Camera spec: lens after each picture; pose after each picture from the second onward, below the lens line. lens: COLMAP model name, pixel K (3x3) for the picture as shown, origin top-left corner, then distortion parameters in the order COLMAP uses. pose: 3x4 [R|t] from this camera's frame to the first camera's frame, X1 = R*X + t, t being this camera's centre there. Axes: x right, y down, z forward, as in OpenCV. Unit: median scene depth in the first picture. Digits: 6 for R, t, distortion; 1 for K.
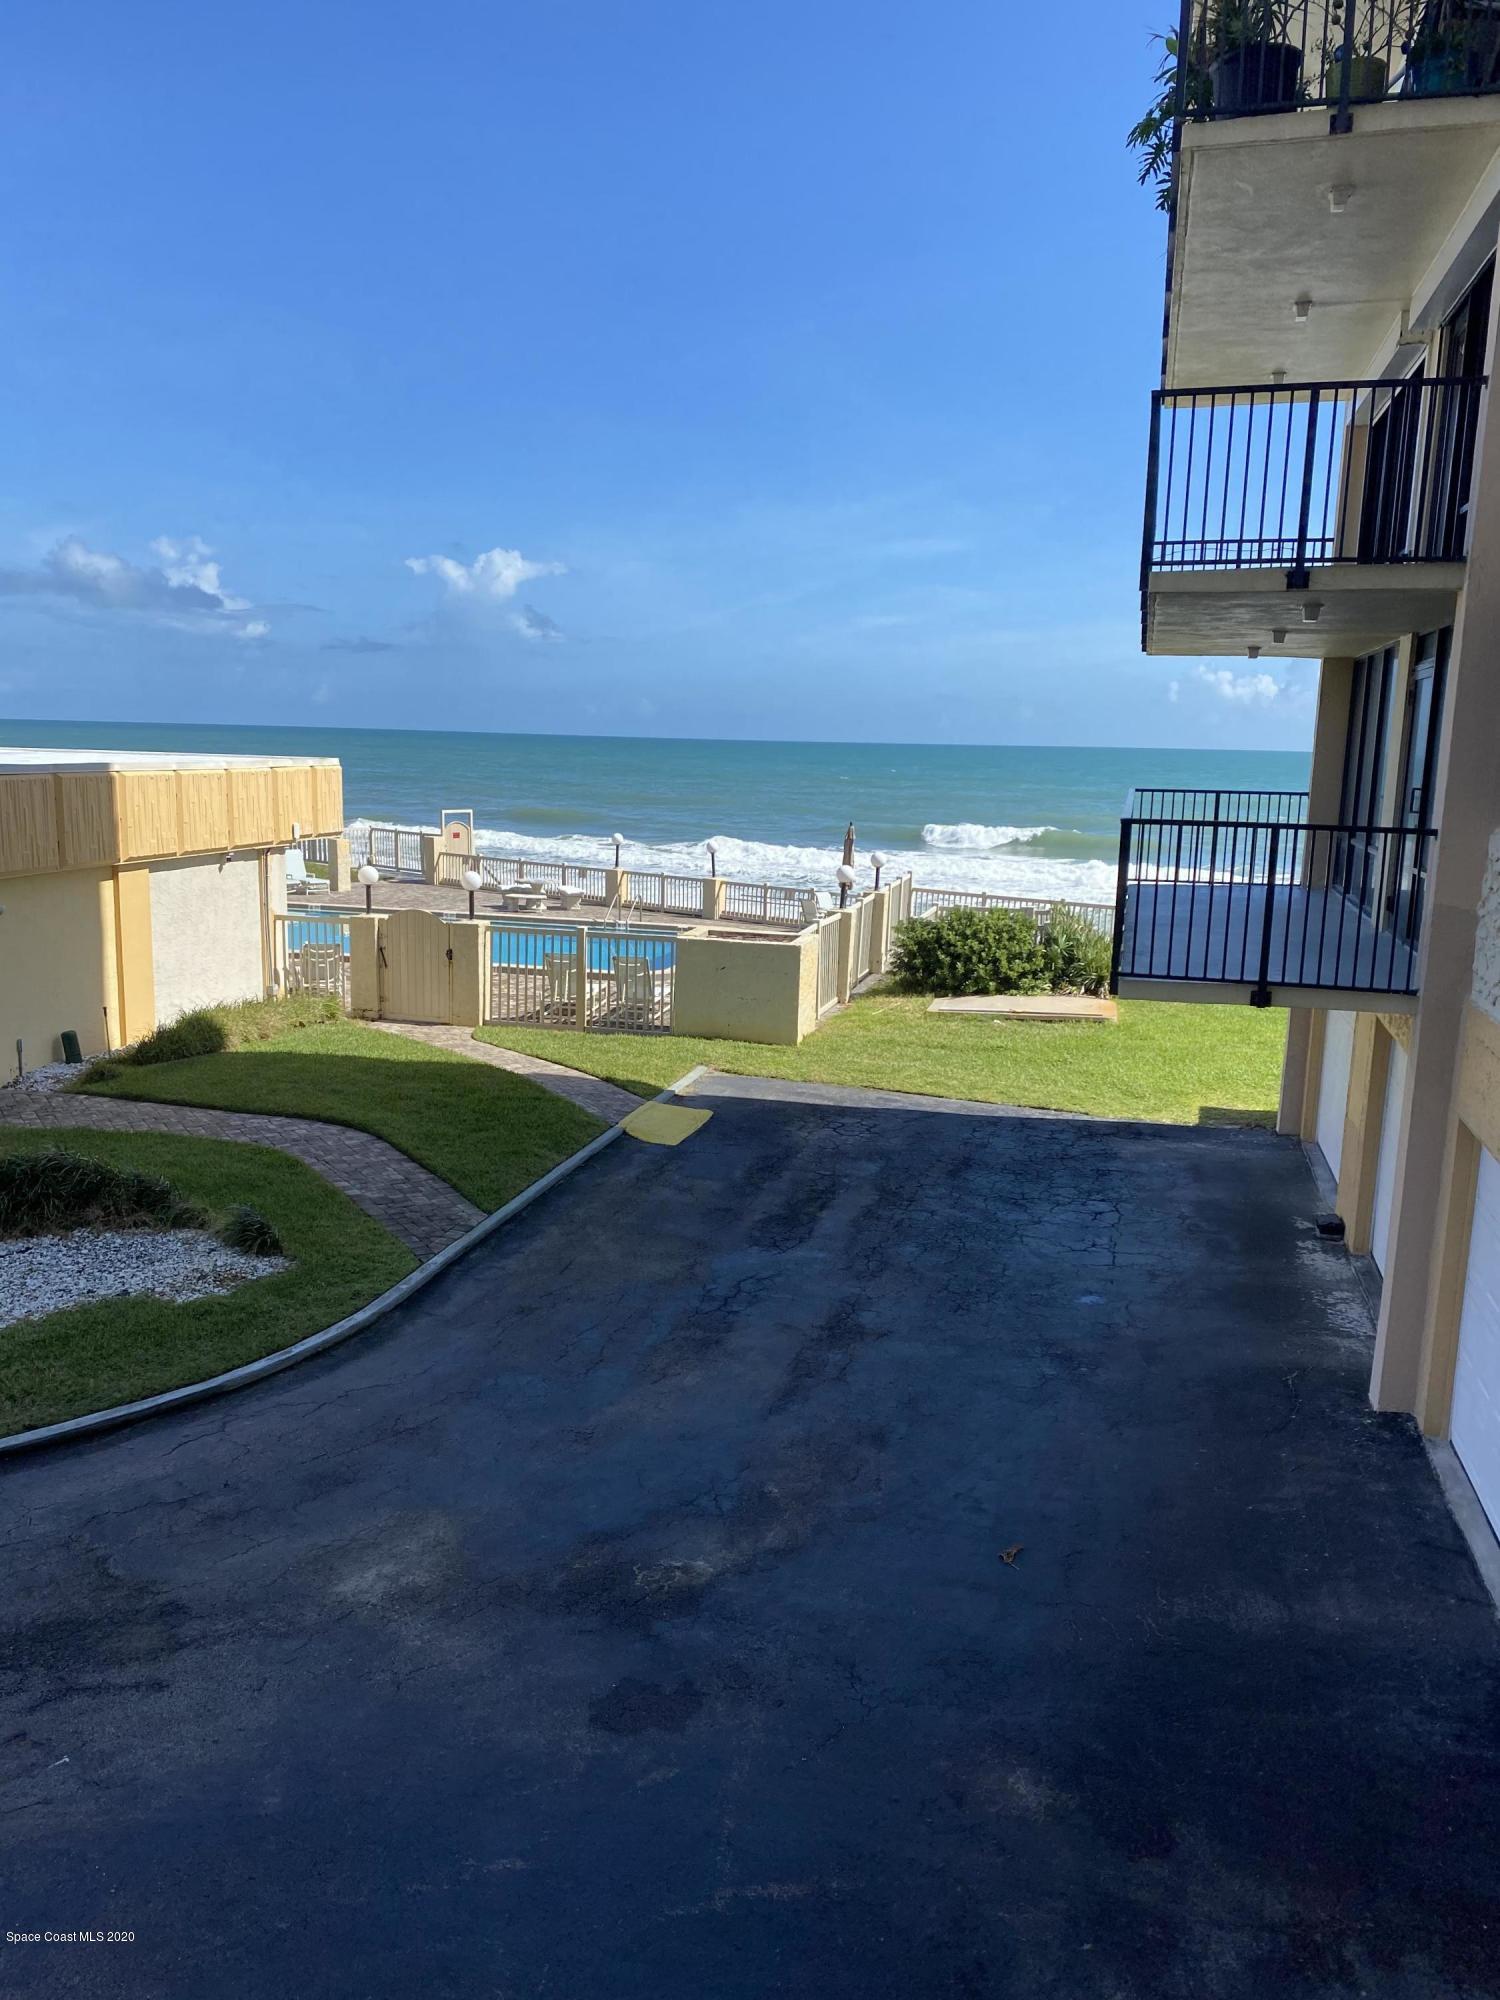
lens RADIAL K [[1532.5, 0, 750.0], [0, 1532.5, 1000.0], [0, 0, 1]] dist [0.176508, -0.501669]
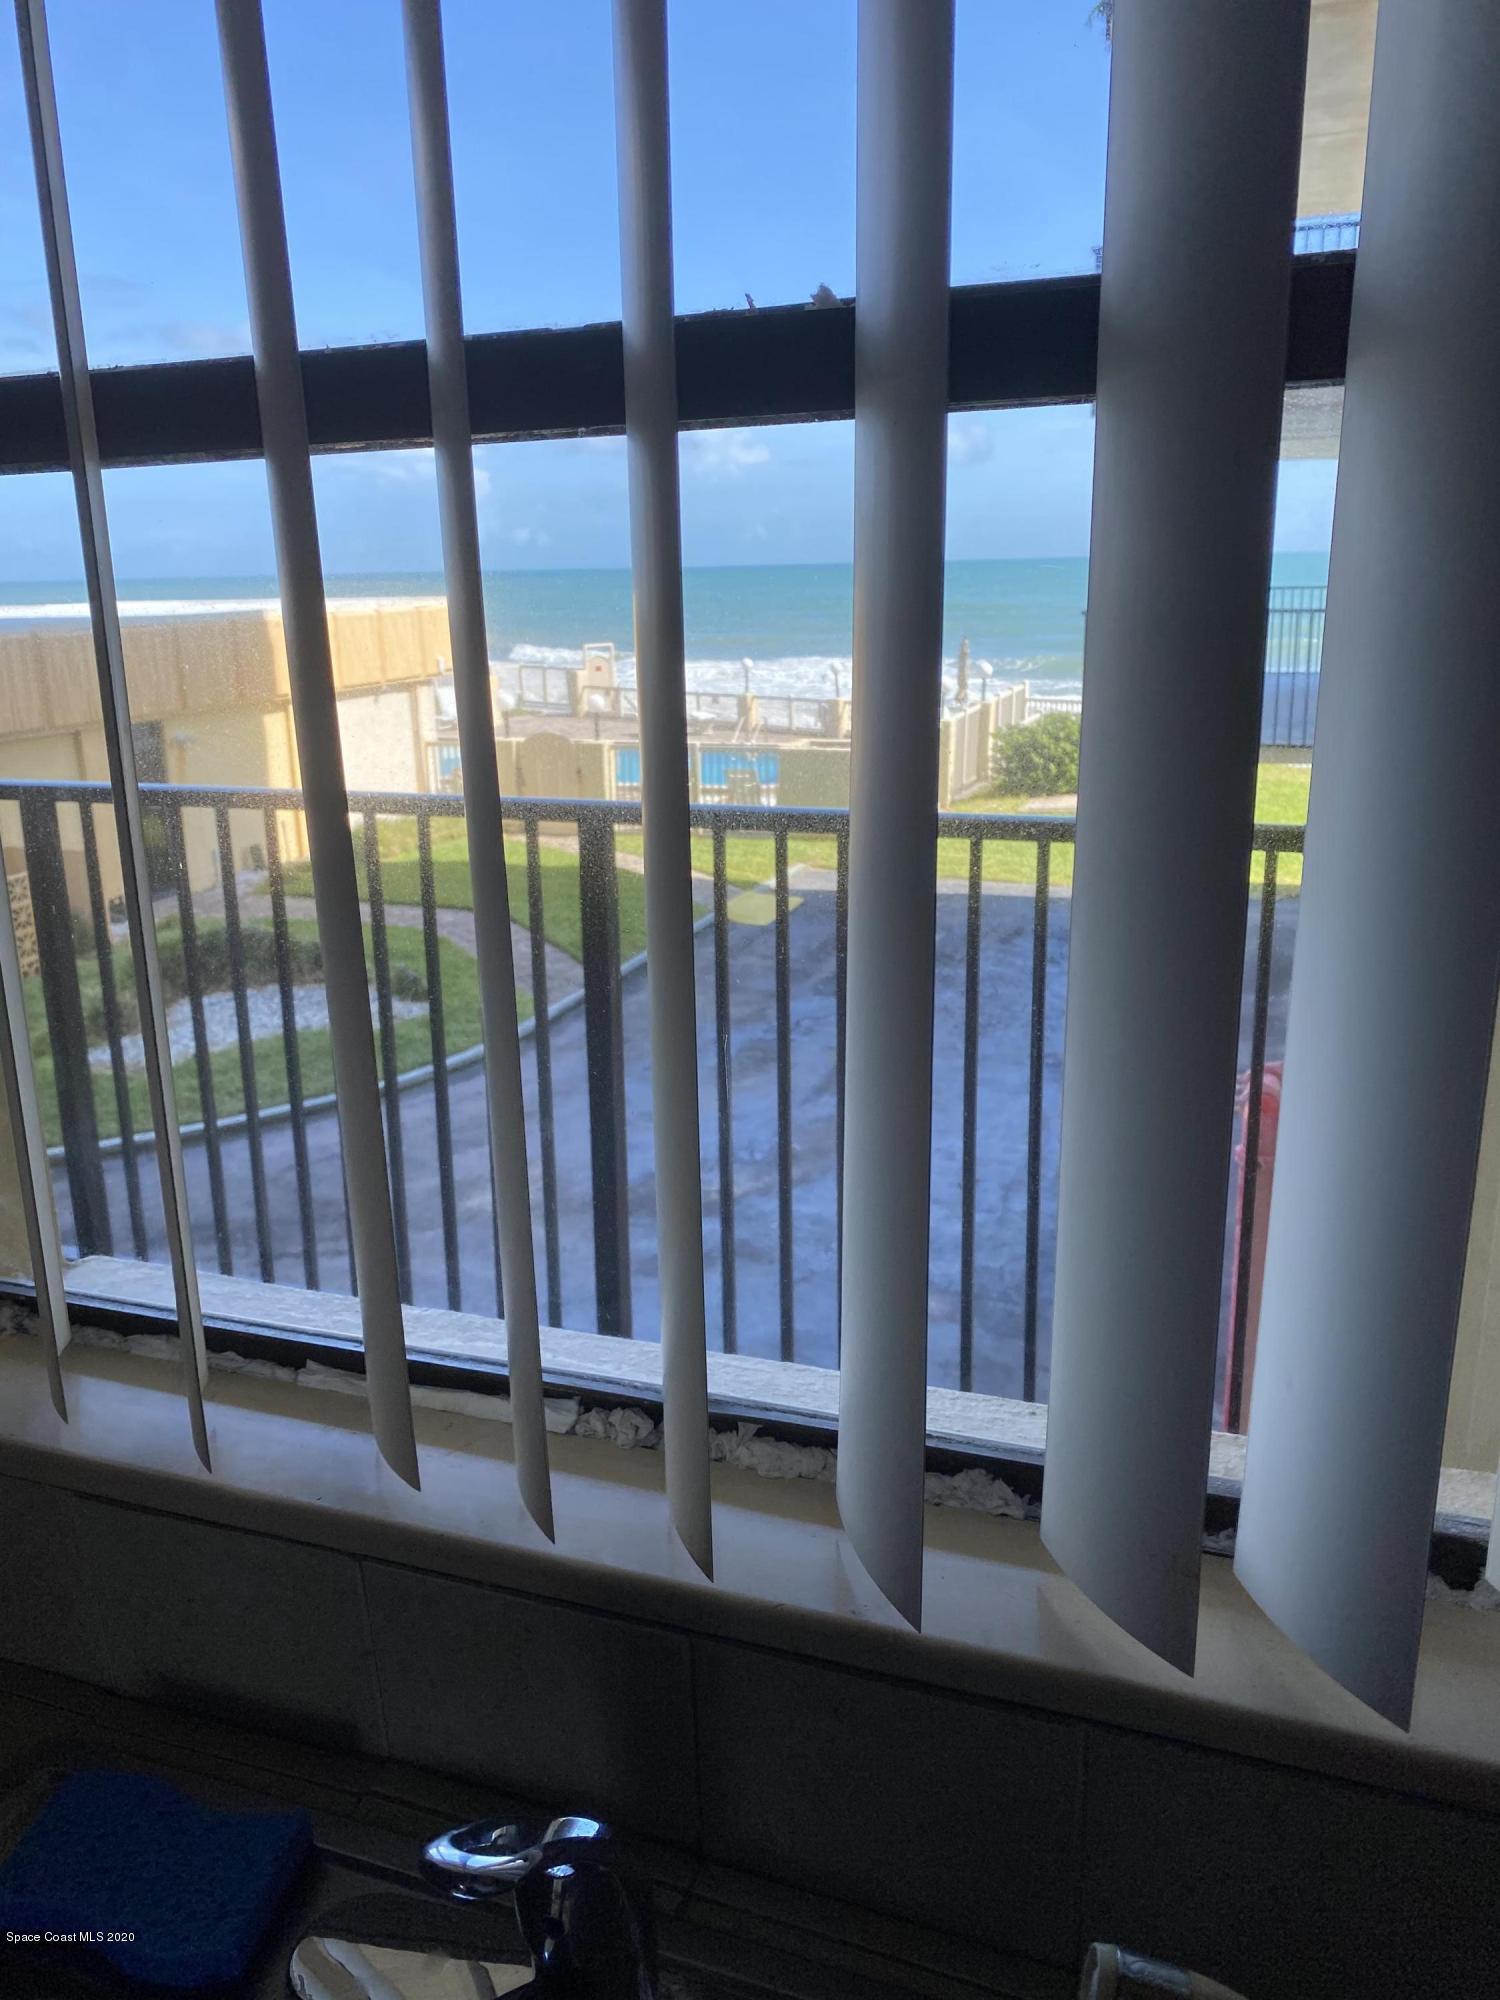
lens RADIAL K [[1532.5, 0, 750.0], [0, 1532.5, 1000.0], [0, 0, 1]] dist [0.176508, -0.501669]
pose [[0.994009, -0.018023, -0.107805, 0.041366], [0.029422, 0.994026, 0.105098, 0.019342], [0.105267, -0.107641, 0.988601, -0.094400]]
